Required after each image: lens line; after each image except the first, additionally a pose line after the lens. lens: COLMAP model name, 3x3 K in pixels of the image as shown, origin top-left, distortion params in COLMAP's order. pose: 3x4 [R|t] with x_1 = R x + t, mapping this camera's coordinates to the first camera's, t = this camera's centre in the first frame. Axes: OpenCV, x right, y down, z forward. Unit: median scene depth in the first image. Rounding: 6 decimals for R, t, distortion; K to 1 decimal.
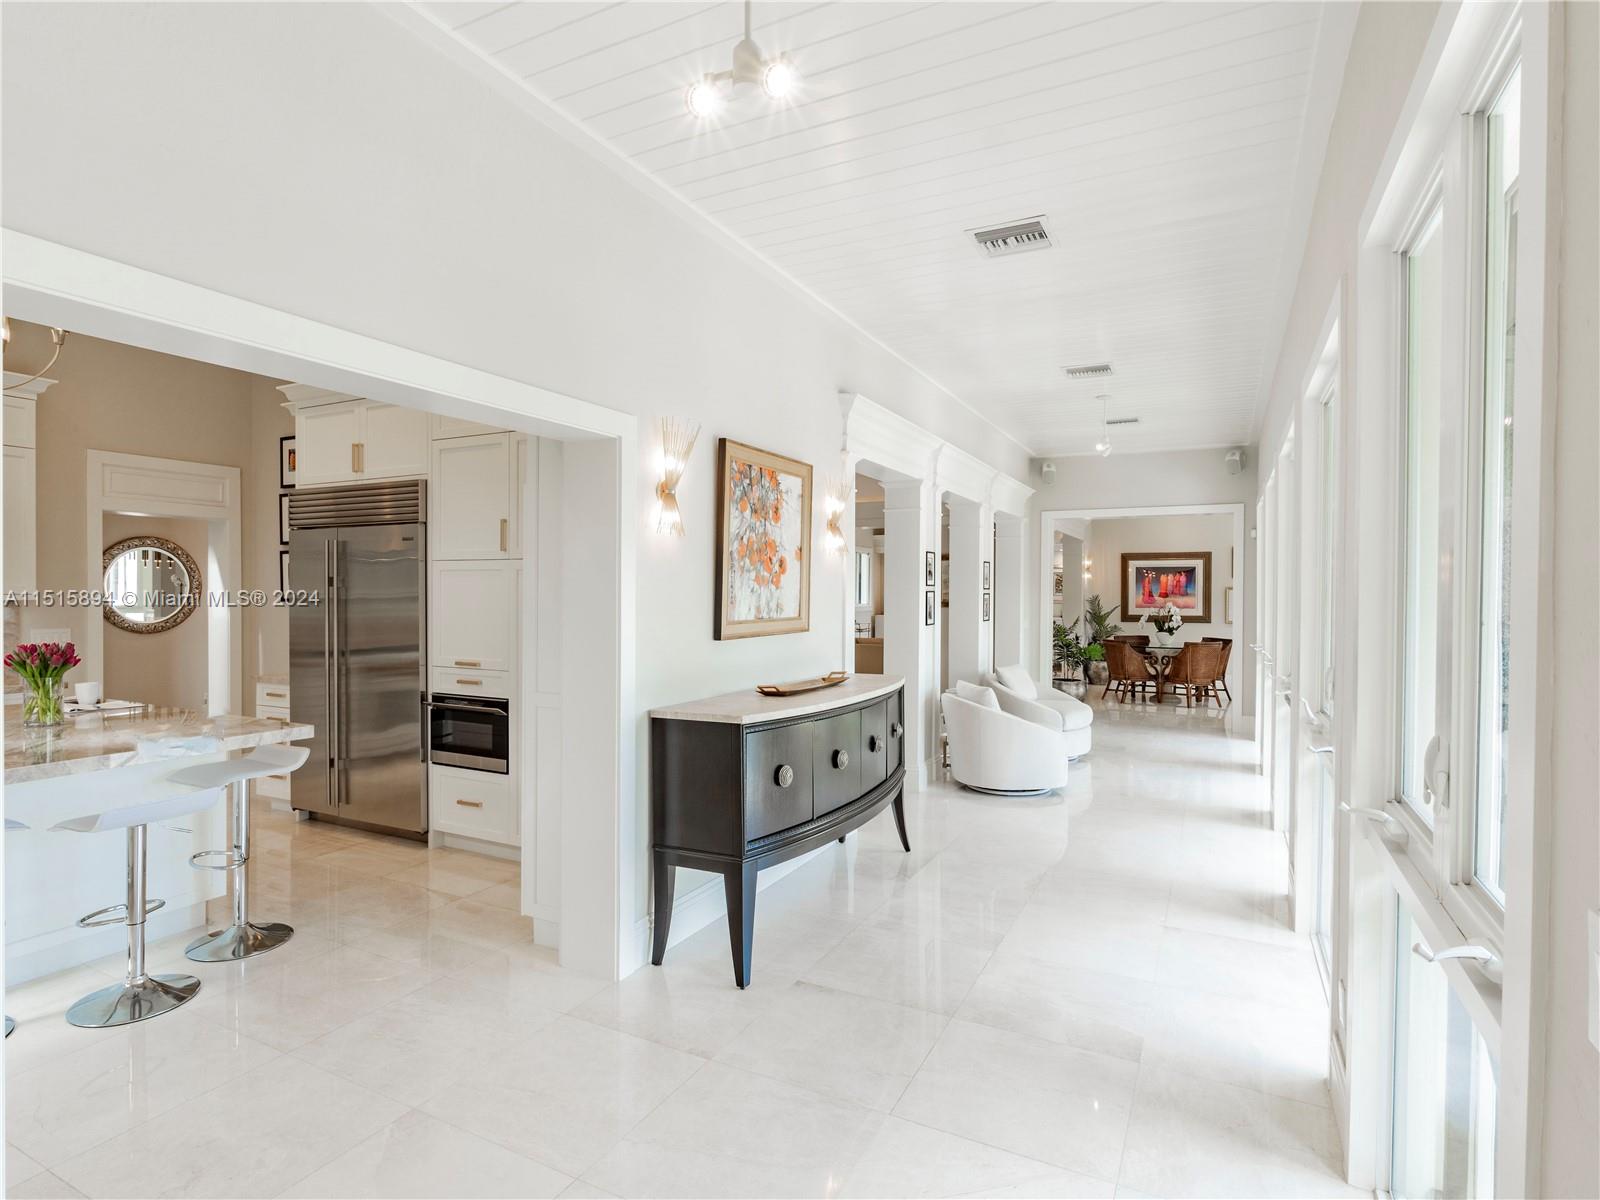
lens RADIAL K [[827.1, 0, 801.8], [0, 827.1, 596.7], [0, 0, 1]] dist [0.000287, -0.000111]
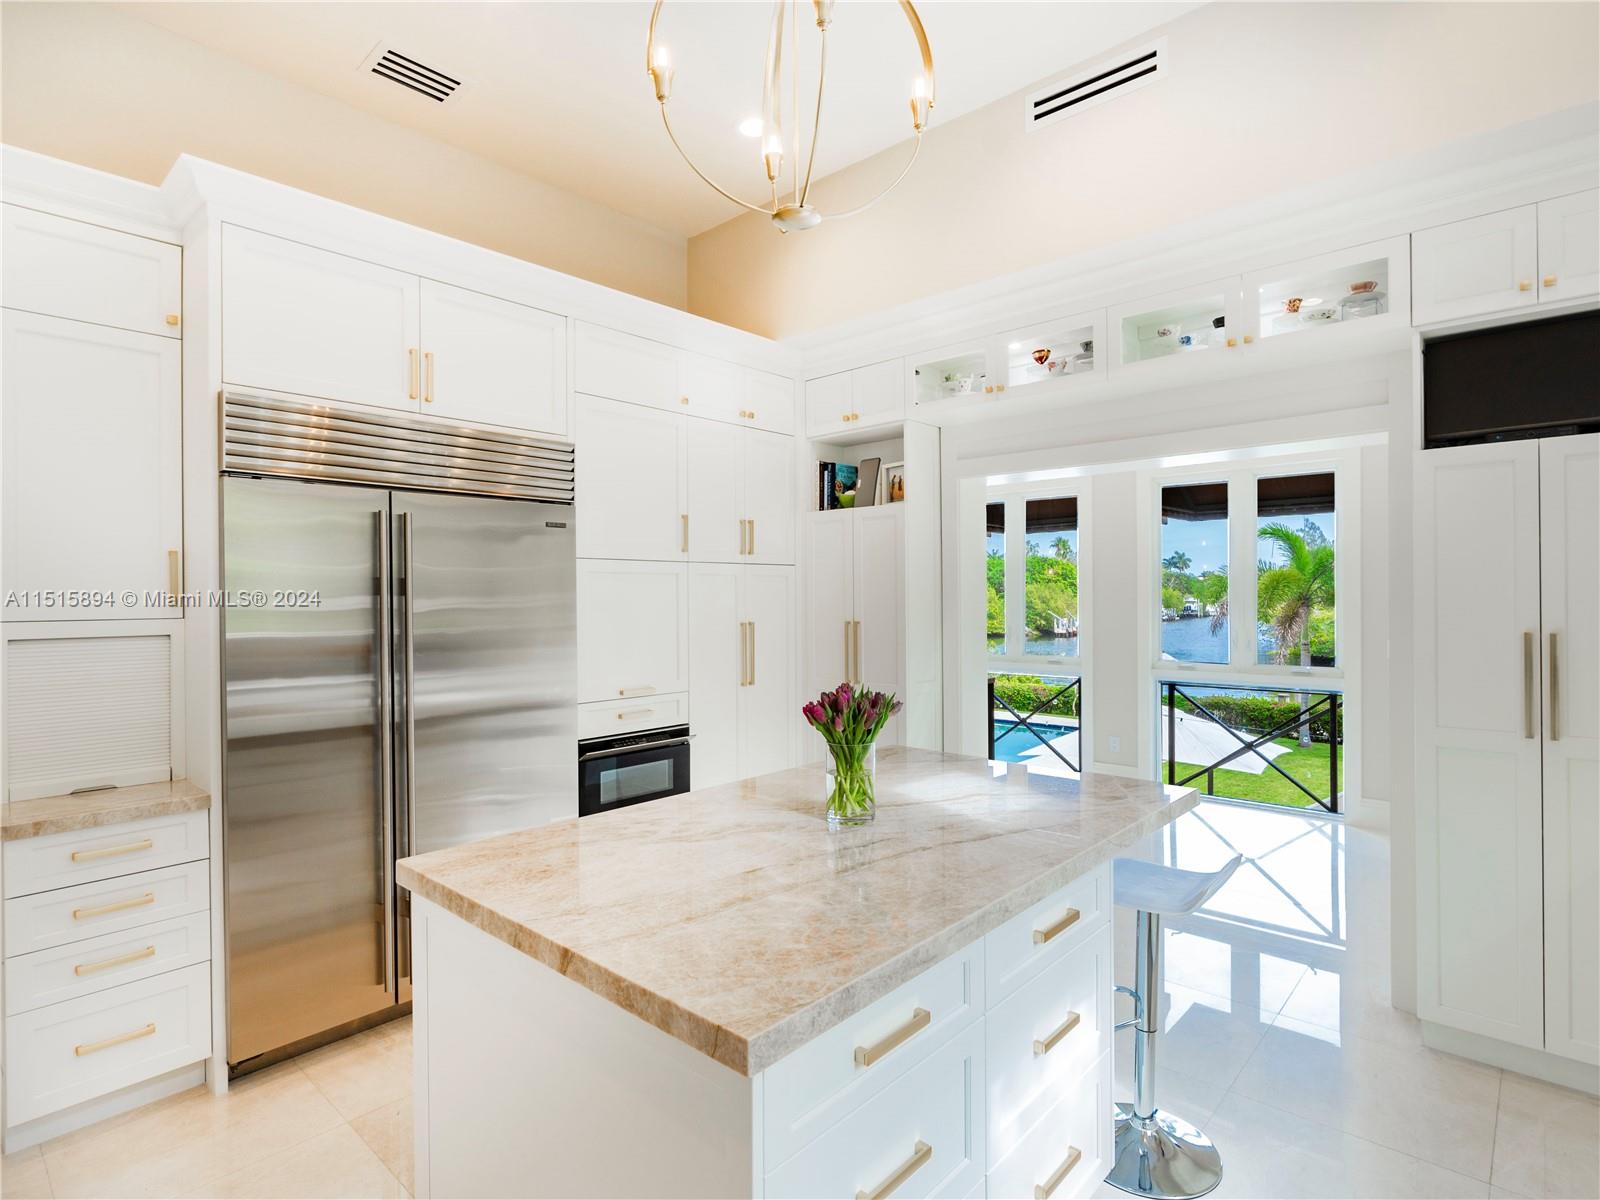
lens RADIAL K [[827.1, 0, 801.8], [0, 827.1, 596.7], [0, 0, 1]] dist [0.000287, -0.000111]
pose [[0.258733, -0.006472, 0.965927, -1.145921], [0.012221, 0.999919, 0.003426, -0.010185], [-0.965871, 0.010919, 0.258792, 0.651827]]
